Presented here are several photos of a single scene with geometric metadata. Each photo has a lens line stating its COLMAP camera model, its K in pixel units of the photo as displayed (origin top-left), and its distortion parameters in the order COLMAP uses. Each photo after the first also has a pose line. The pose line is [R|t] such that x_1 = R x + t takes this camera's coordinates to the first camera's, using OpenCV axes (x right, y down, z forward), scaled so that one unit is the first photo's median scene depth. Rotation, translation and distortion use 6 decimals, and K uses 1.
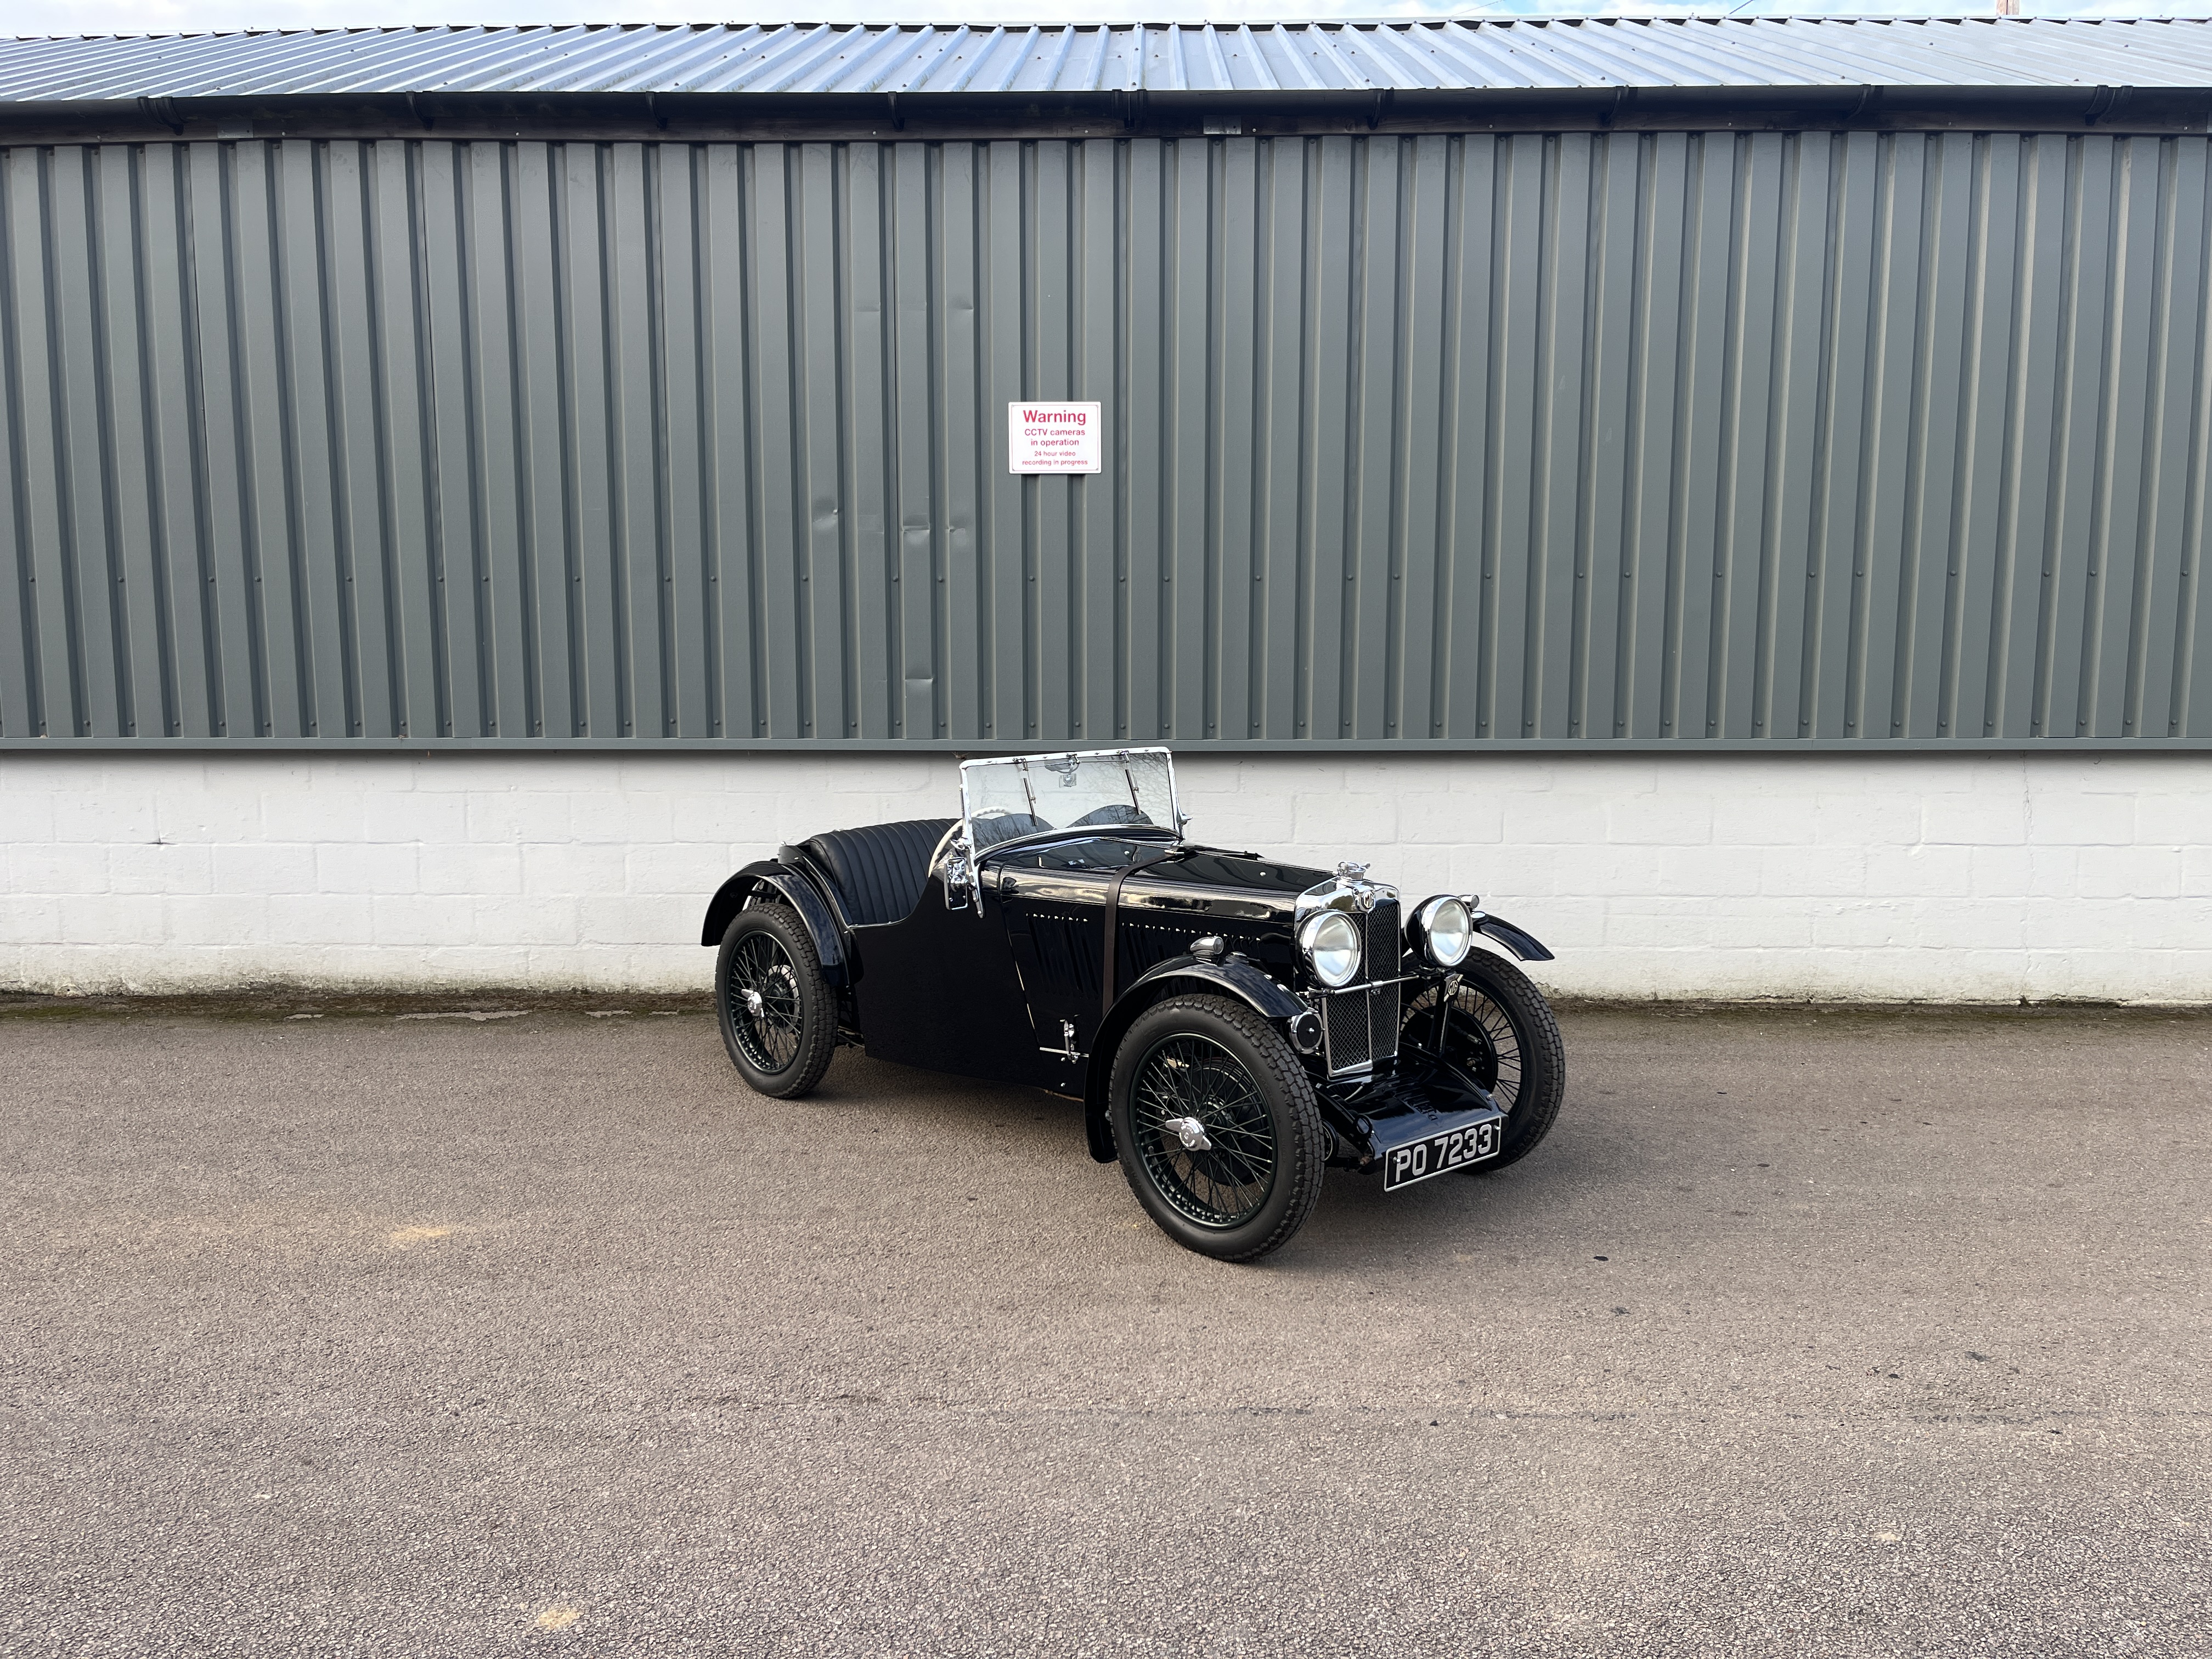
lens RADIAL K [[1671.9, 0, 1110.8], [0, 1671.9, 842.2], [0, 0, 1]] dist [0.066456, -0.097398]
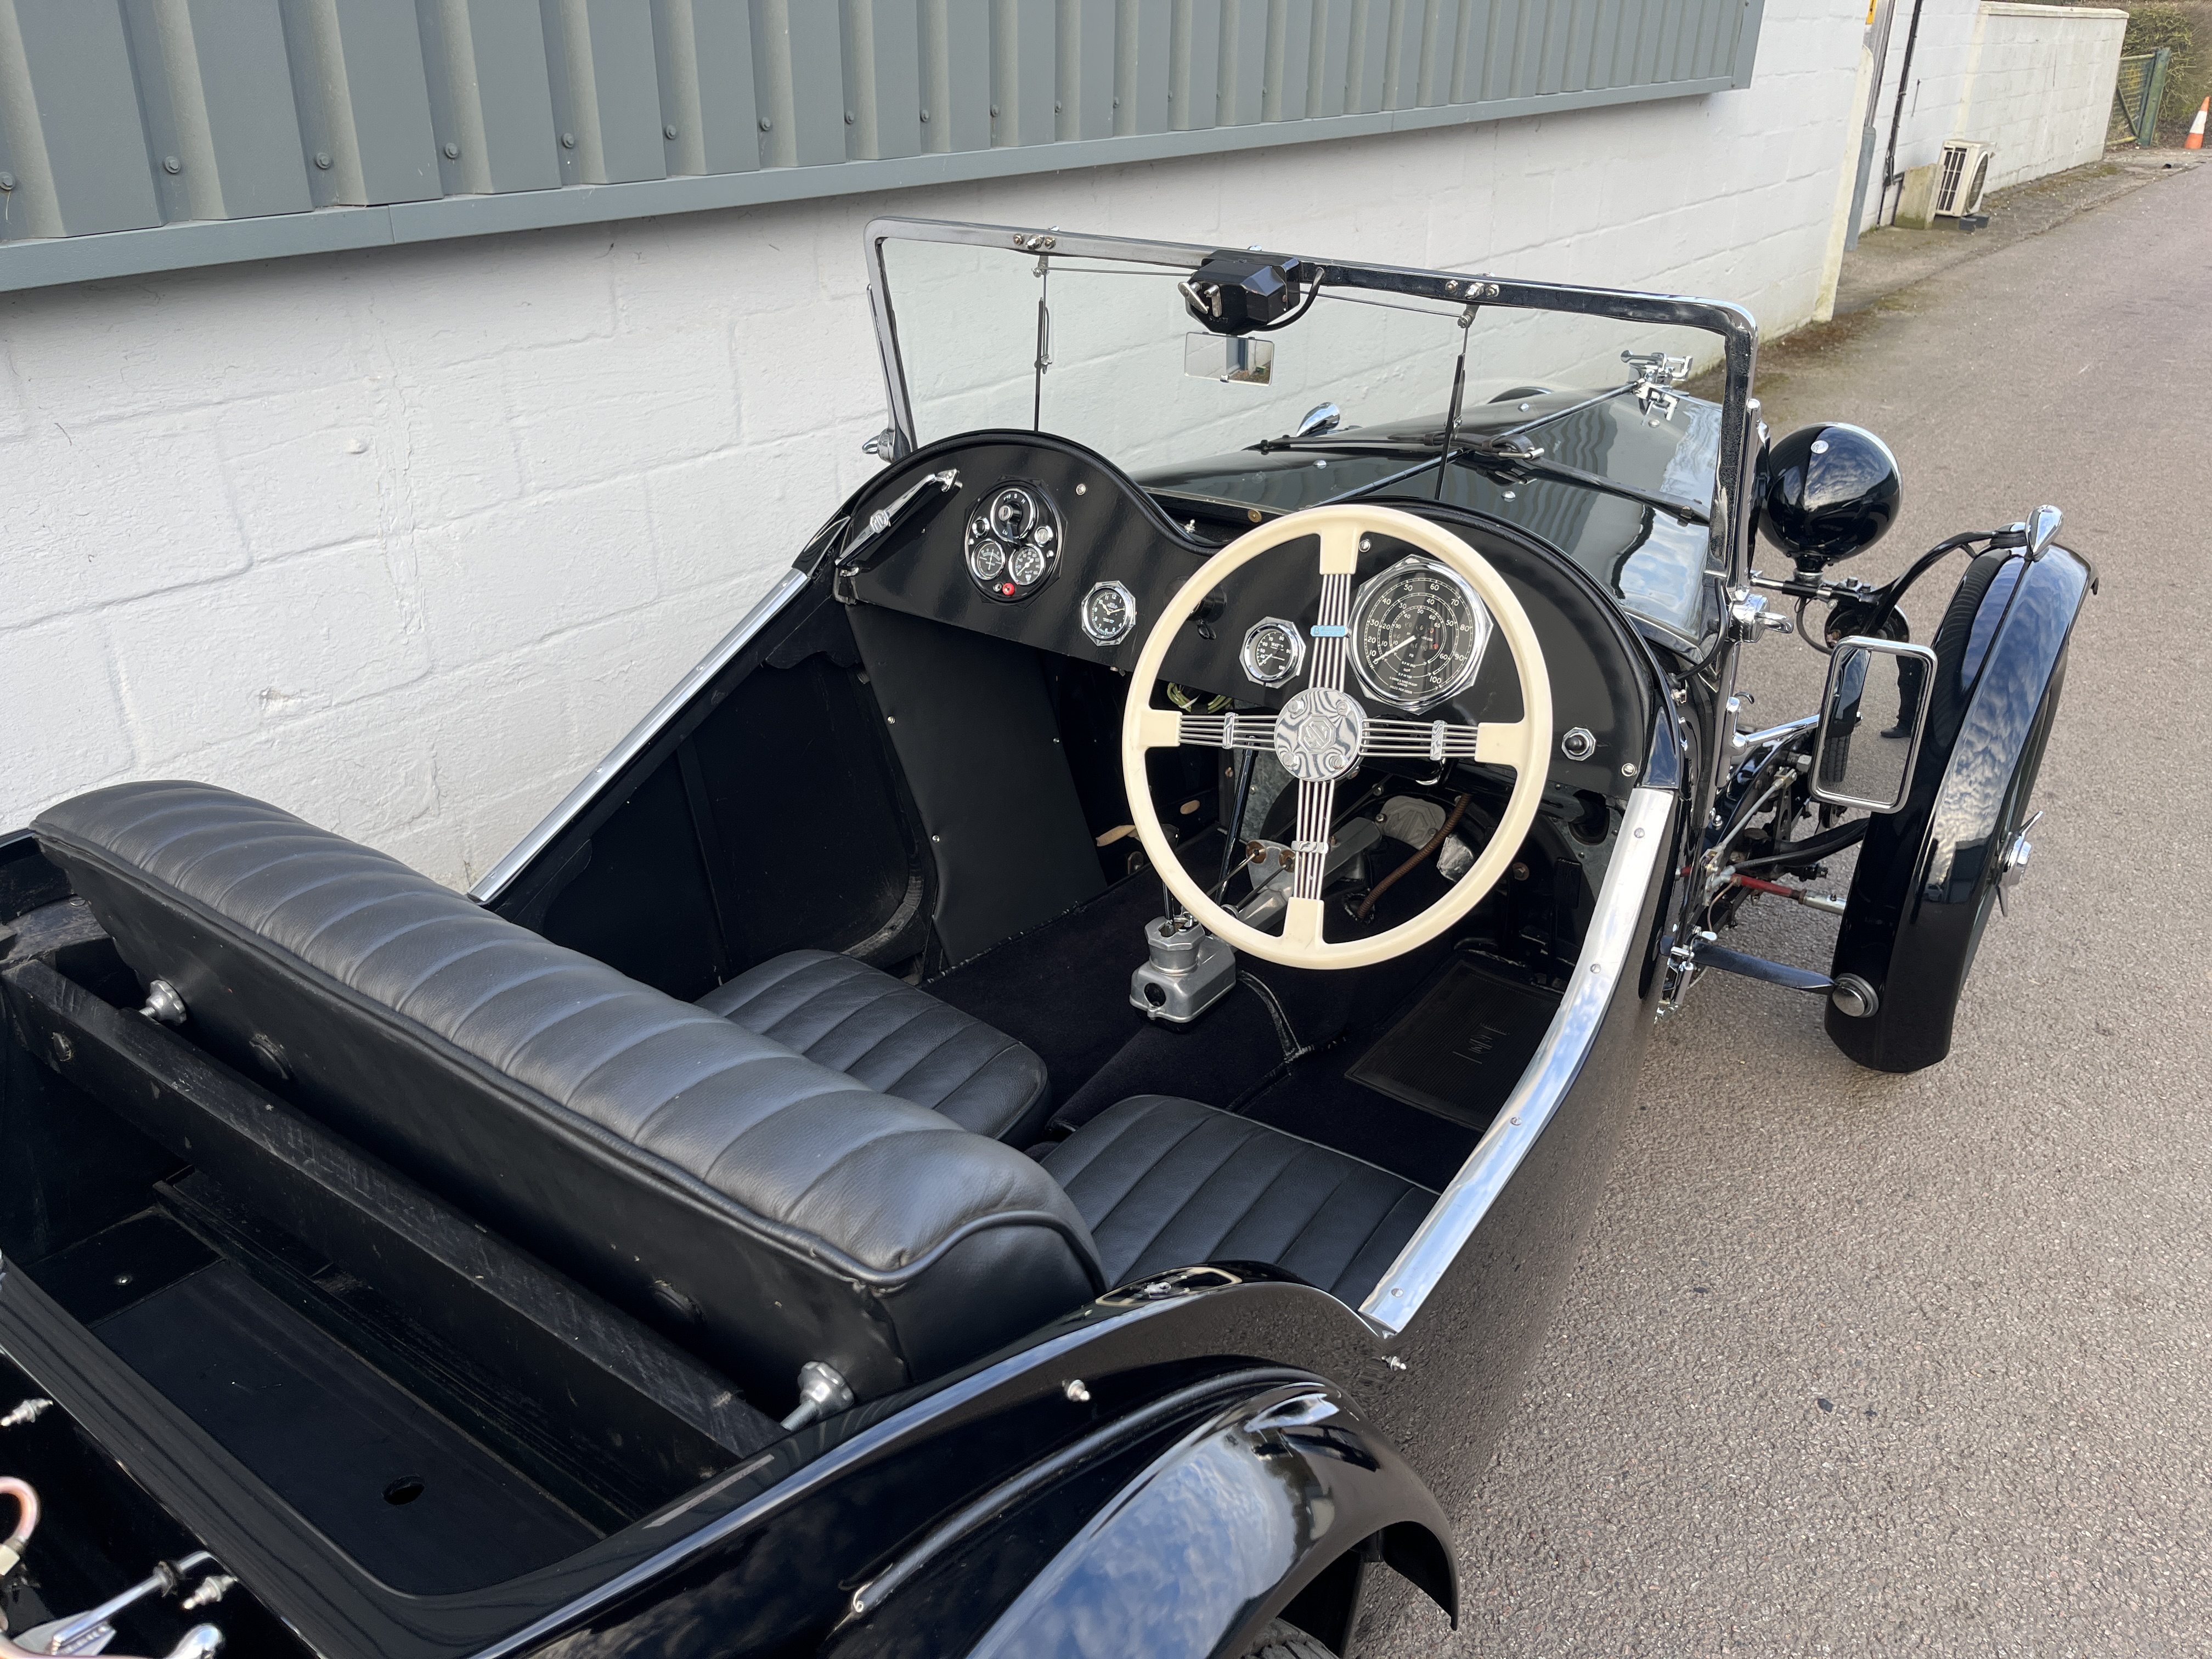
lens RADIAL K [[1671.9, 0, 1103.2], [0, 1671.9, 828.3], [0, 0, 1]] dist [0.066456, -0.097398]
pose [[0.578674, -0.356282, 0.733621, -0.179841], [0.087539, 0.921469, 0.378460, -0.063022], [-0.810847, -0.154785, 0.564419, 0.712255]]
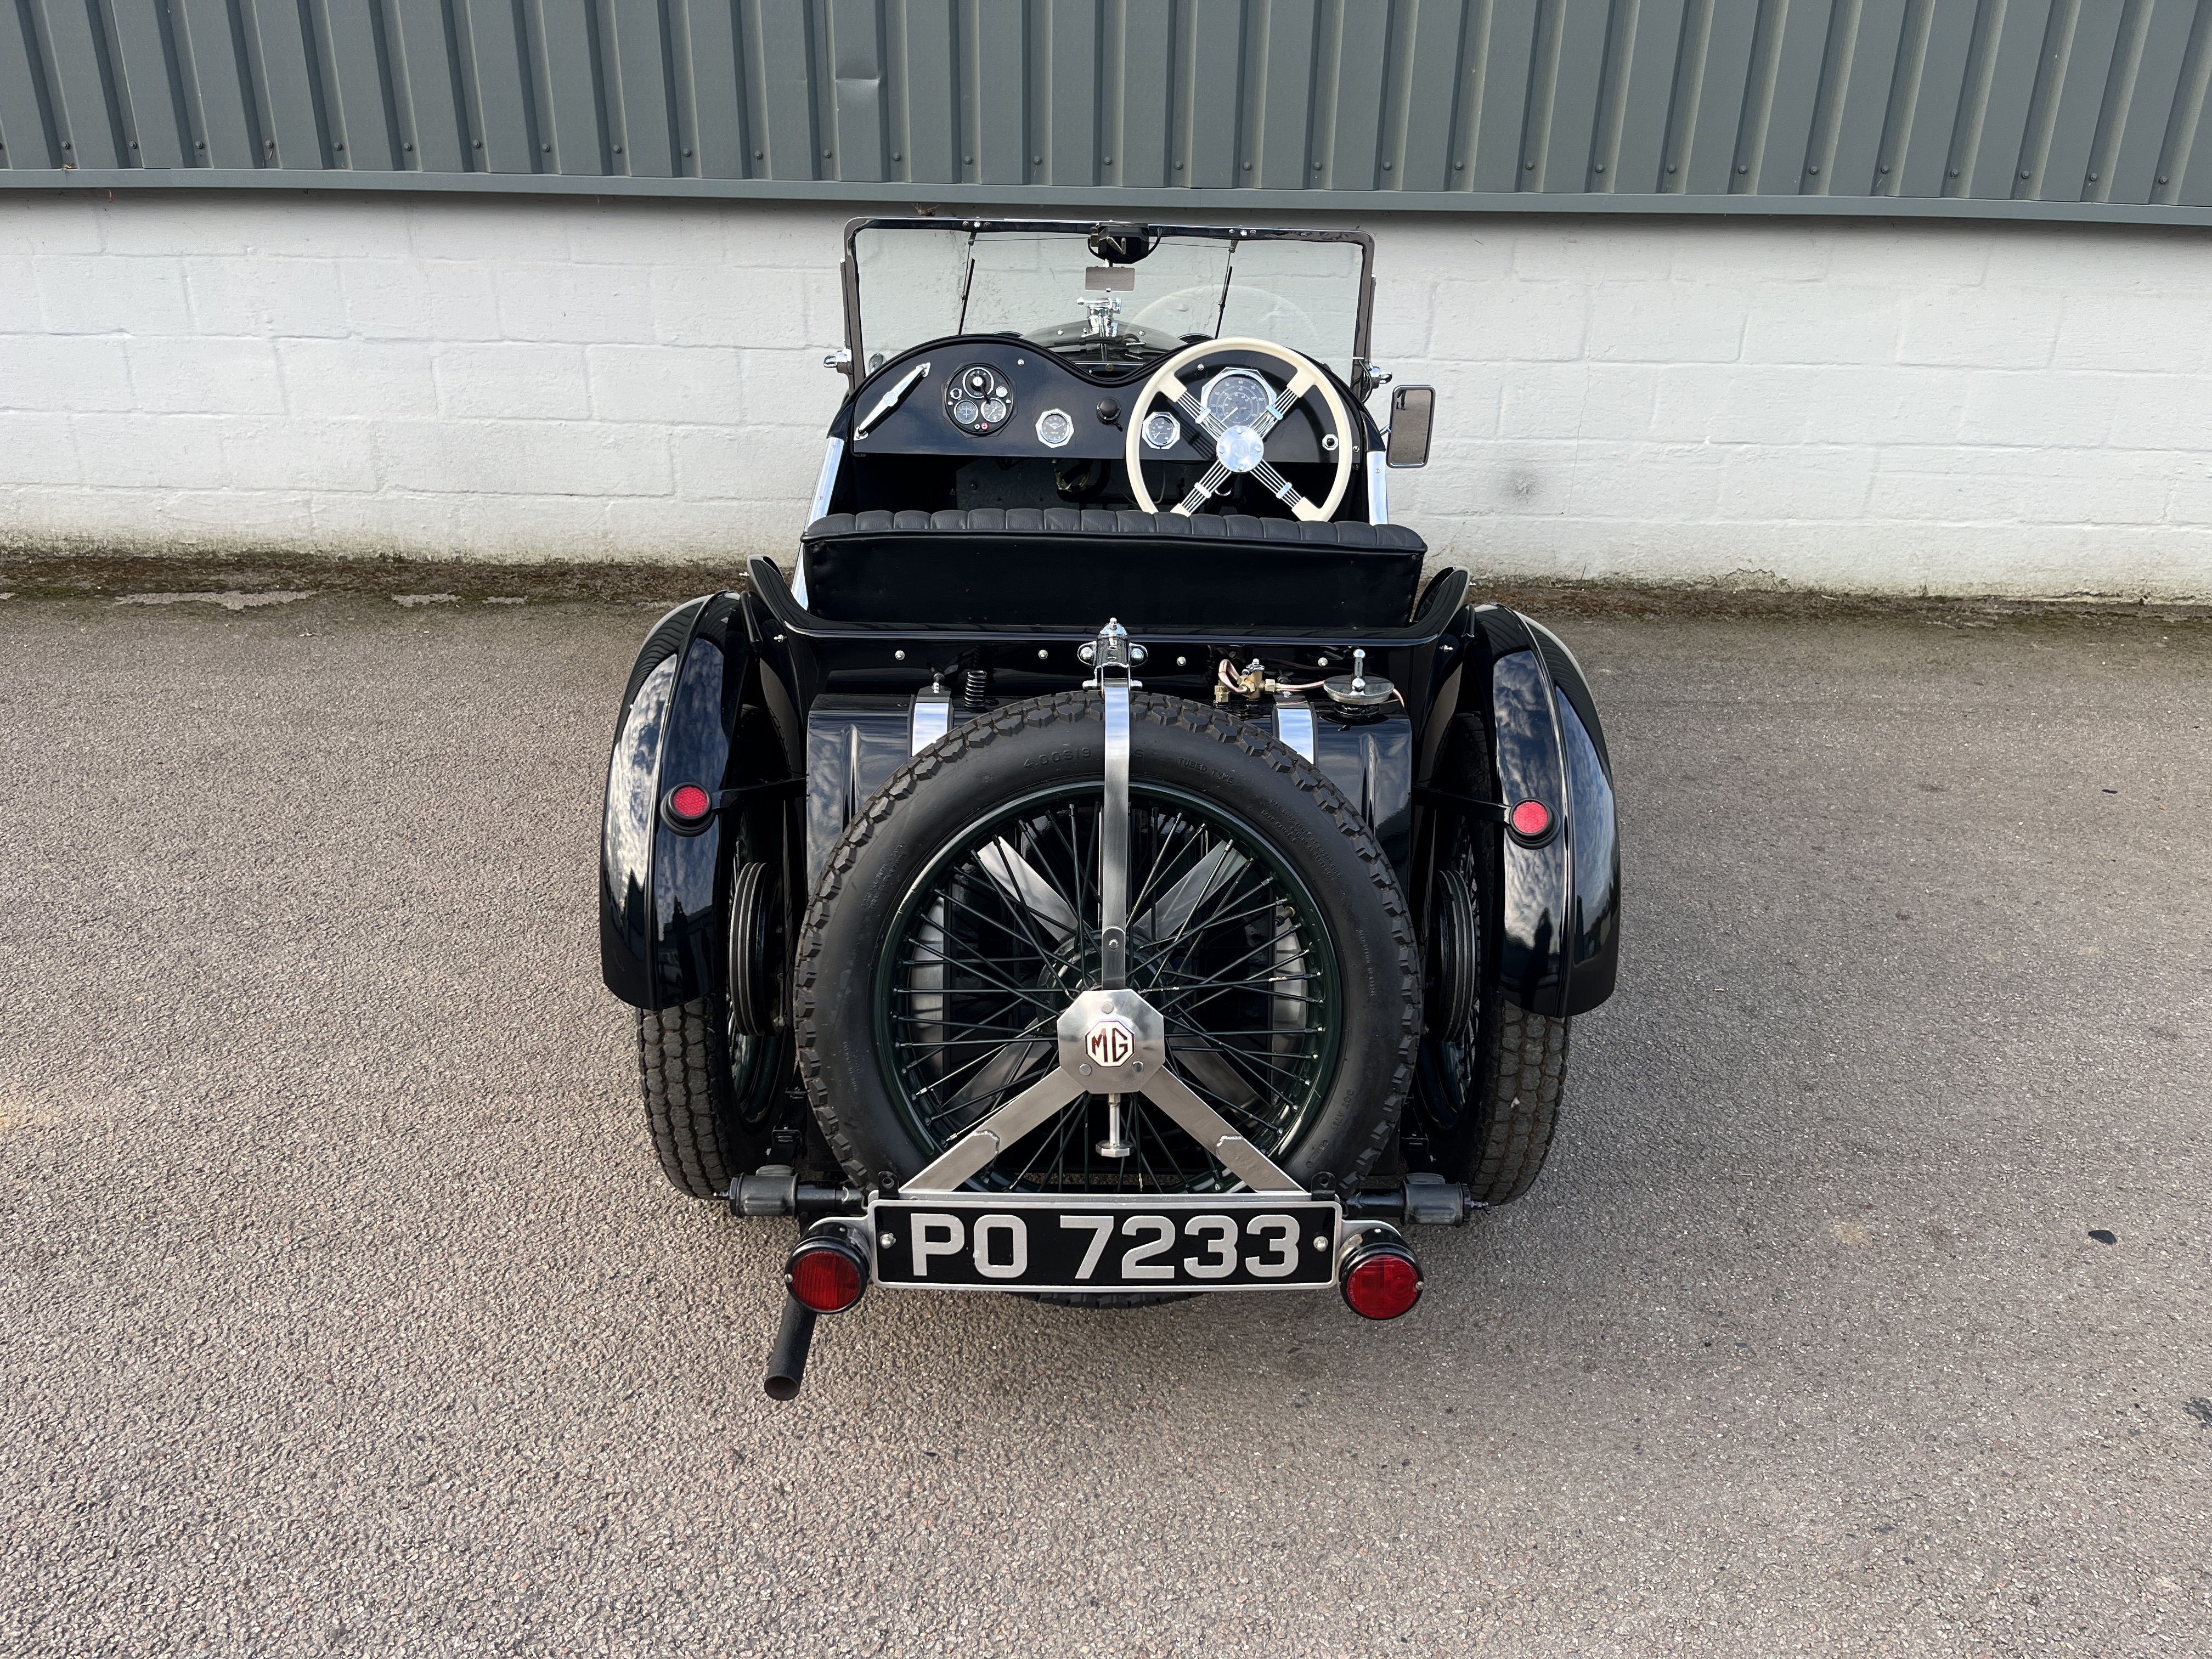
lens RADIAL K [[1671.9, 0, 1097.2], [0, 1671.9, 836.8], [0, 0, 1]] dist [0.066456, -0.097398]
pose [[0.999876, 0.015637, 0.002071, -0.021709], [-0.015519, 0.951754, 0.306471, -0.022392], [0.002821, -0.306465, 0.951878, 0.311940]]
